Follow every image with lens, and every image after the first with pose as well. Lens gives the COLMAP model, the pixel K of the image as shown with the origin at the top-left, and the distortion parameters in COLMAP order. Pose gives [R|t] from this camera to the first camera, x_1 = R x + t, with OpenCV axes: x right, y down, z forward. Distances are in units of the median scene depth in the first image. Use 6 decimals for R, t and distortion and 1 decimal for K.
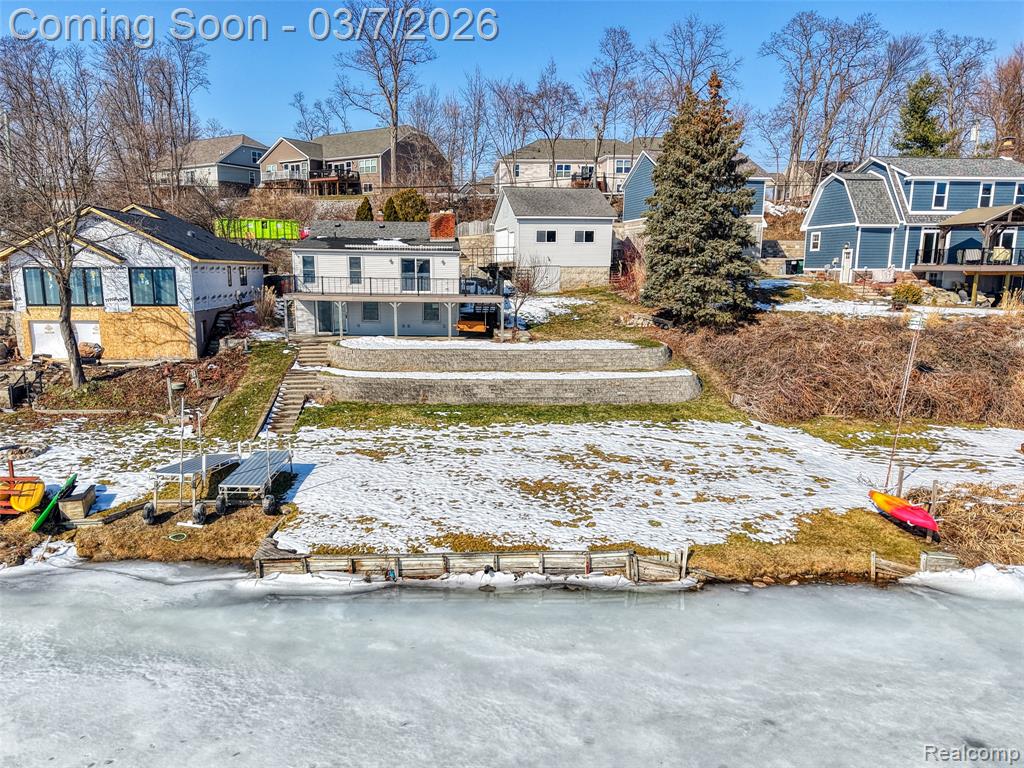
lens RADIAL K [[754.0, 0, 479.3], [0, 754.0, 423.1], [0, 0, 1]] dist [0.023816, -0.032930]
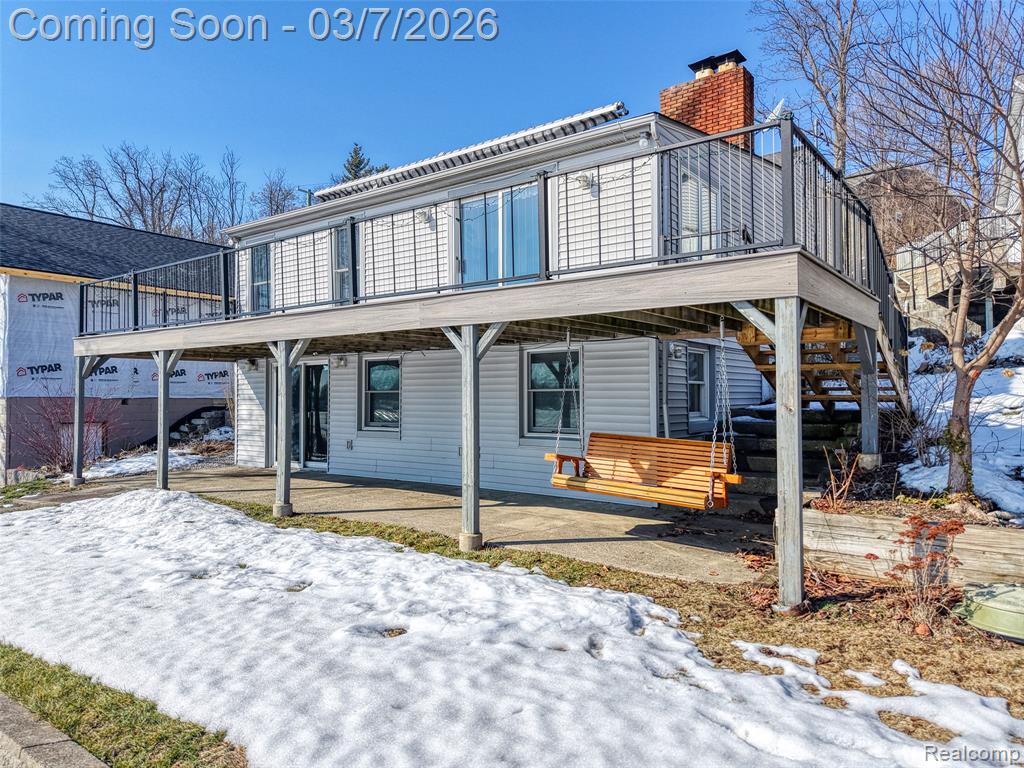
lens RADIAL K [[683.4, 0, 503.6], [0, 683.4, 382.7], [0, 0, 1]] dist [0.025696, -0.028699]
pose [[0.765712, -0.024286, -0.642725, 0.080918], [-0.122197, 0.975593, -0.182443, -0.141751], [0.631469, 0.218238, 0.744056, 1.053914]]
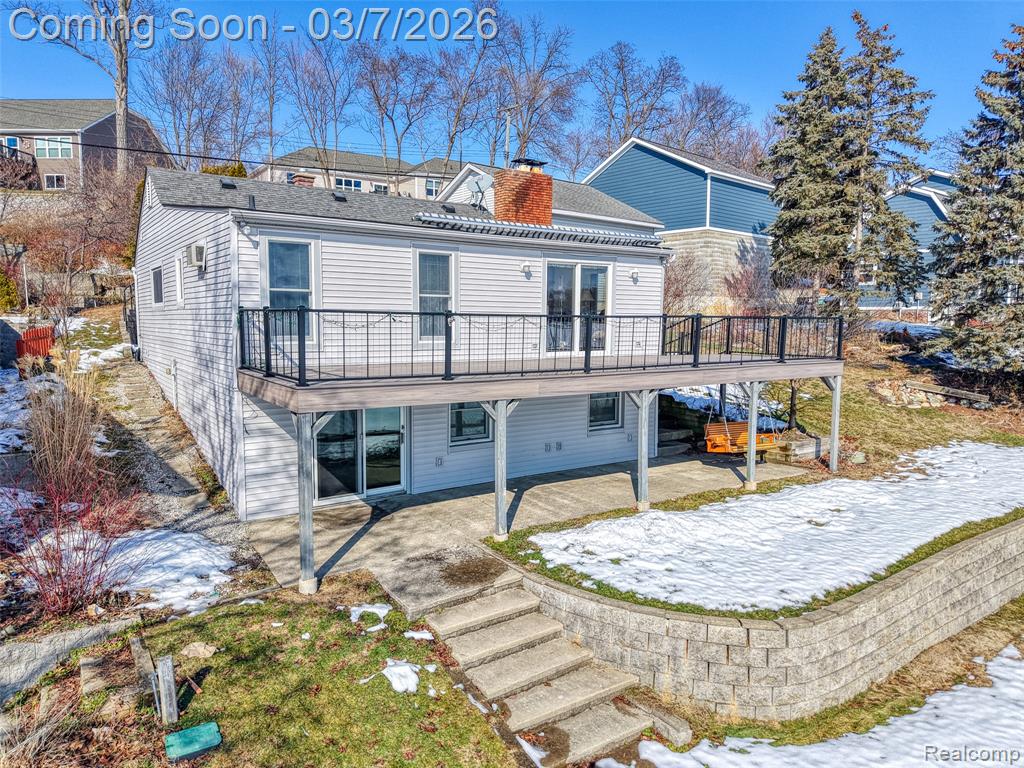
lens RADIAL K [[683.4, 0, 509.3], [0, 683.4, 383.3], [0, 0, 1]] dist [0.025696, -0.028699]
pose [[0.846910, -0.053091, 0.529079, -0.366088], [0.108251, 0.991380, -0.073800, -0.175805], [-0.520600, 0.119775, 0.845357, 0.931727]]
